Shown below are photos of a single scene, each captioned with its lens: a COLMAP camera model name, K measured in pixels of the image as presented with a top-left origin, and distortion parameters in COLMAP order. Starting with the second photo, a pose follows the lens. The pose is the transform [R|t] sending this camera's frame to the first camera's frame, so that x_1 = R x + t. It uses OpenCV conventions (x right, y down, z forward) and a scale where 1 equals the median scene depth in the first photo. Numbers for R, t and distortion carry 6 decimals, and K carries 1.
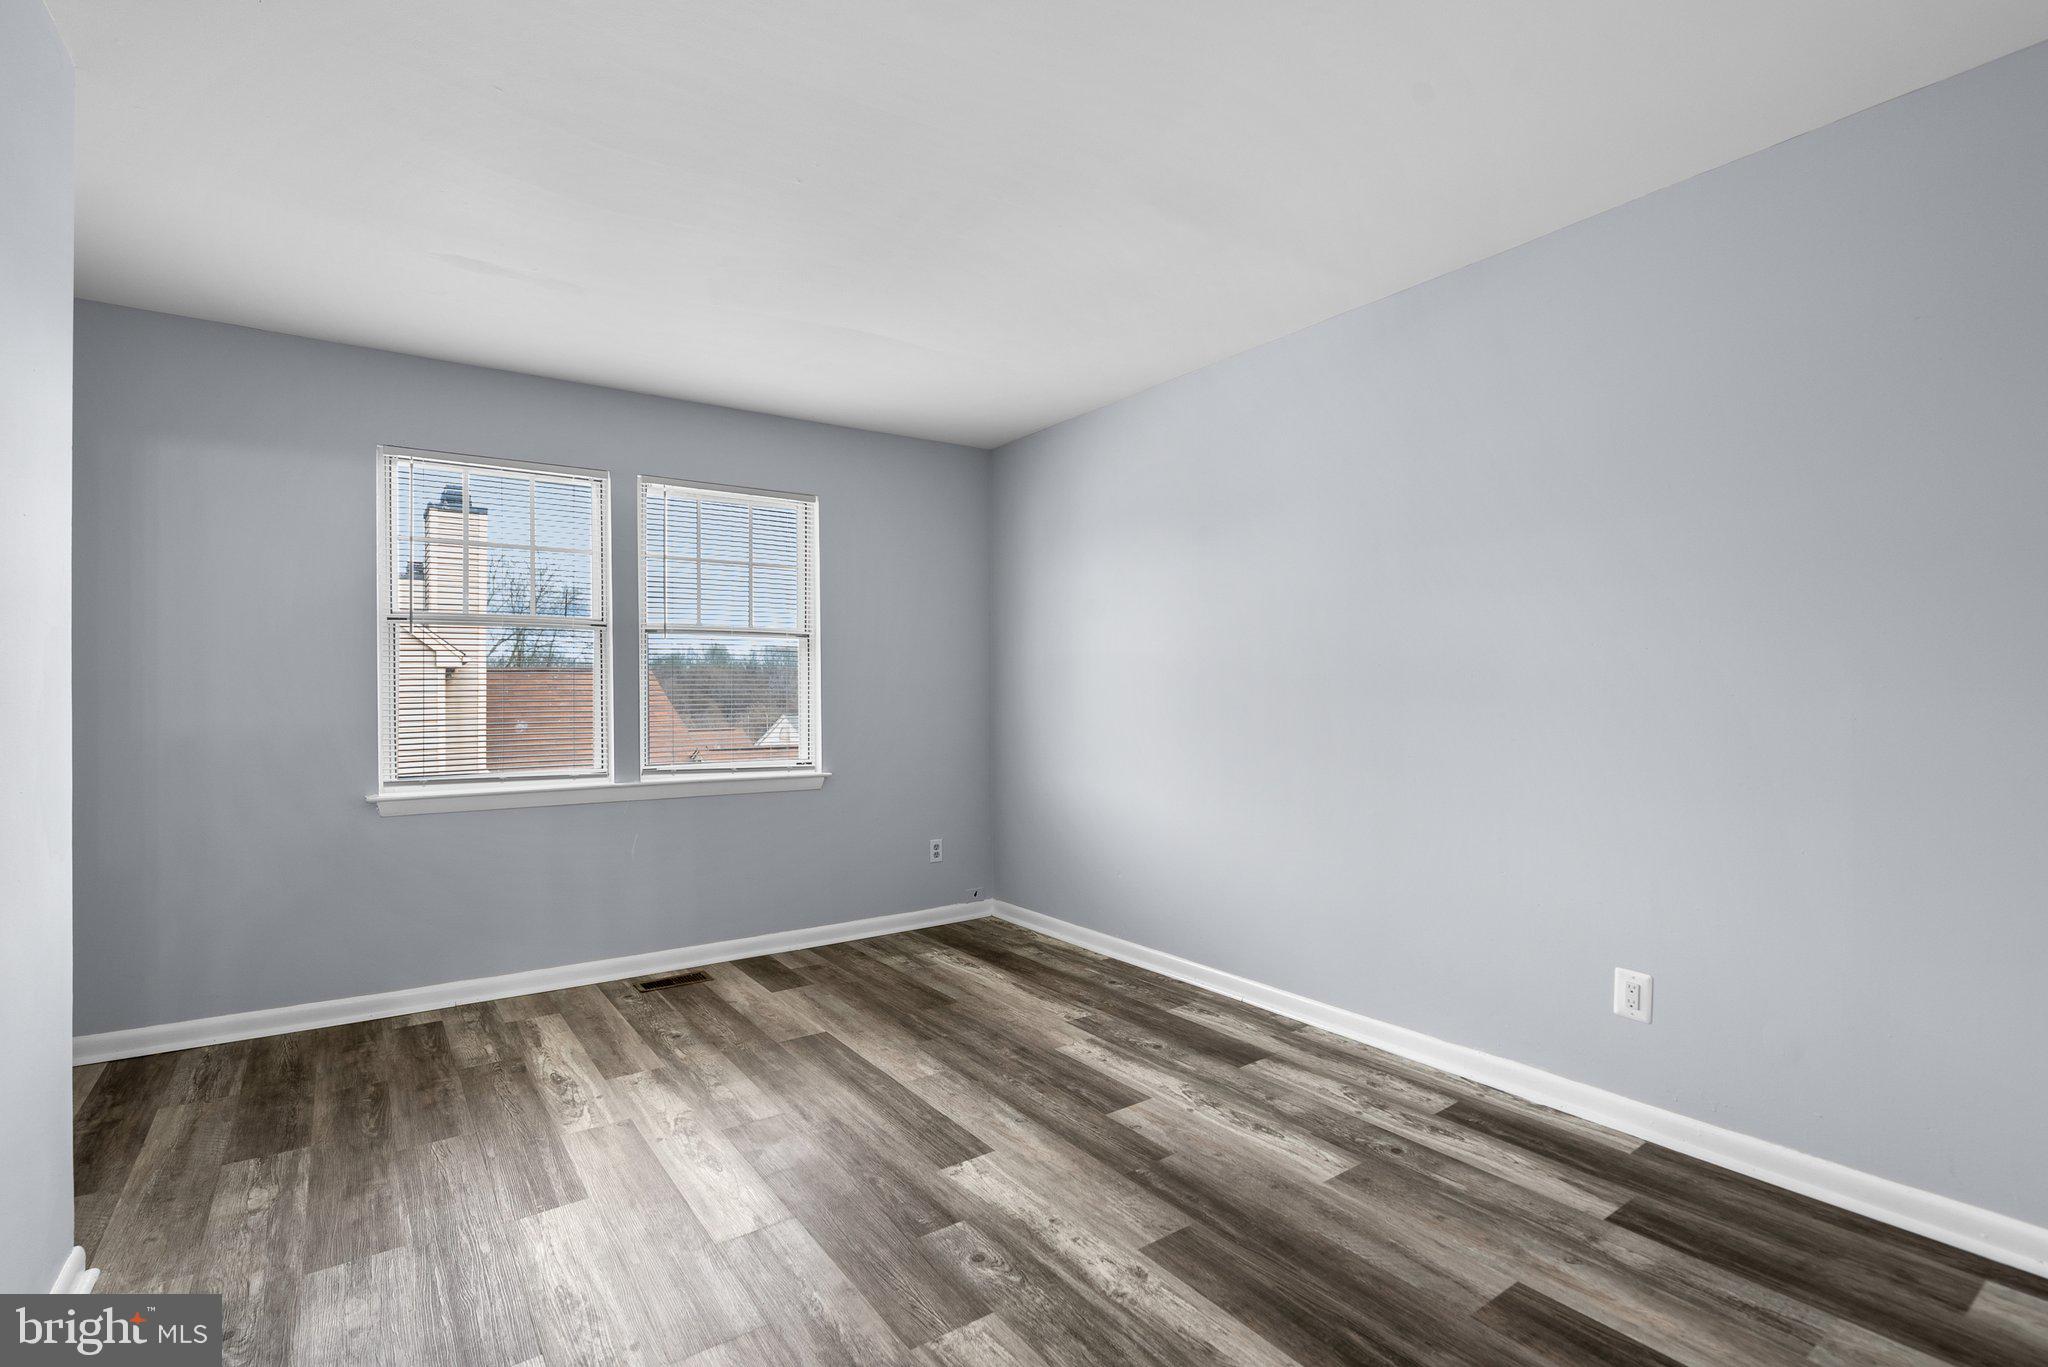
lens RADIAL K [[975.0, 0, 1036.3], [0, 975.0, 670.0], [0, 0, 1]] dist [-0.004509, 0.002593]
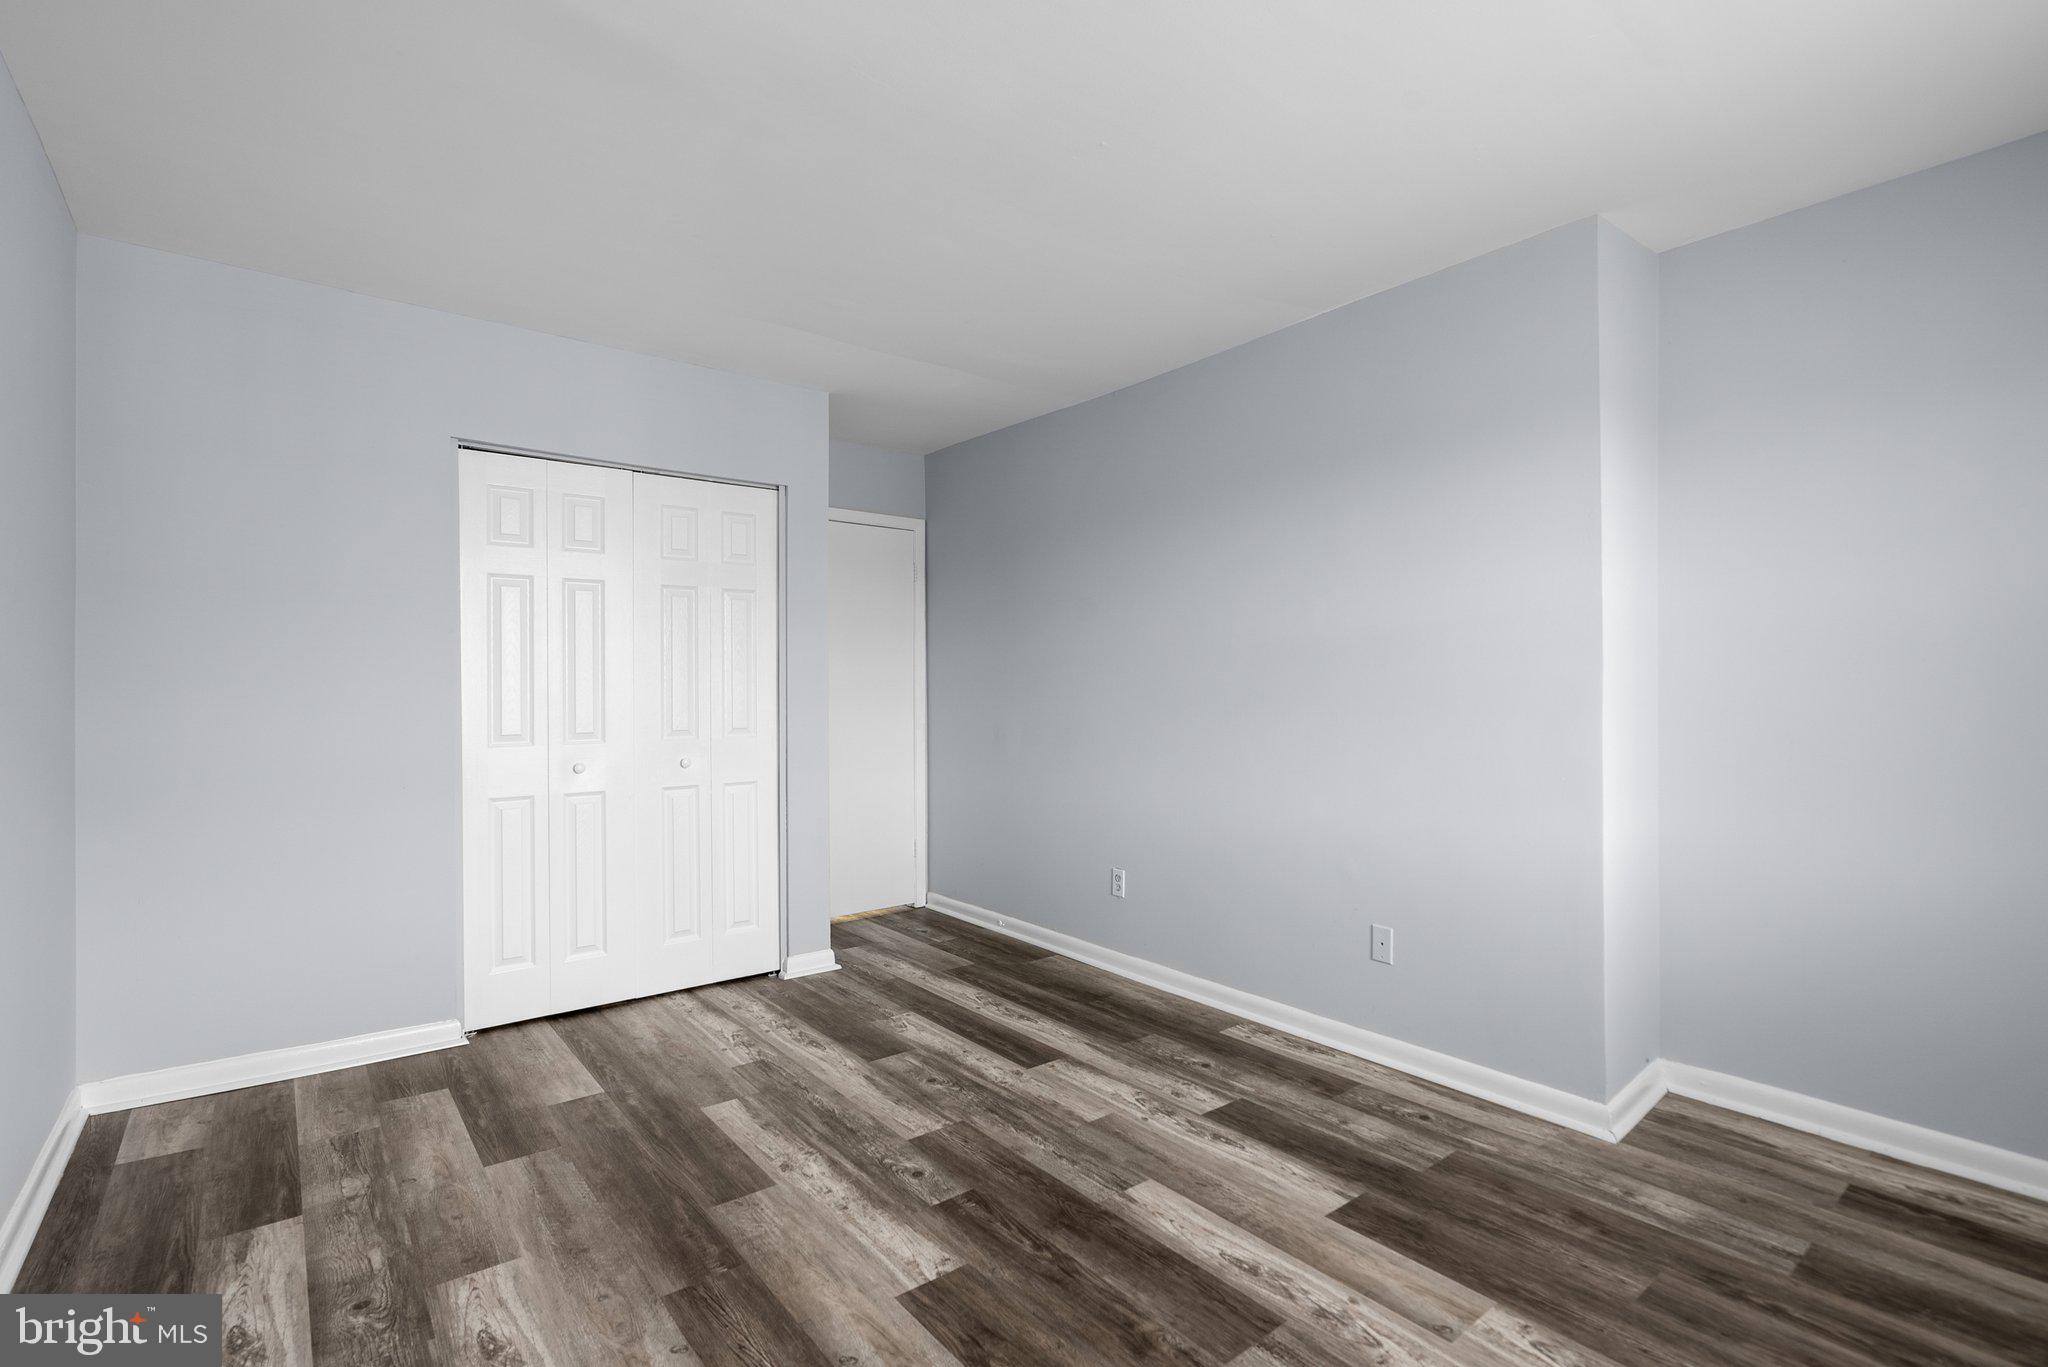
lens RADIAL K [[975.0, 0, 1022.0], [0, 975.0, 684.2], [0, 0, 1]] dist [-0.004509, 0.002593]
pose [[-0.999037, 0.008812, -0.042988, -0.130749], [0.009691, 0.999747, -0.020276, 0.036610], [0.042798, -0.020673, -0.998870, 2.049282]]
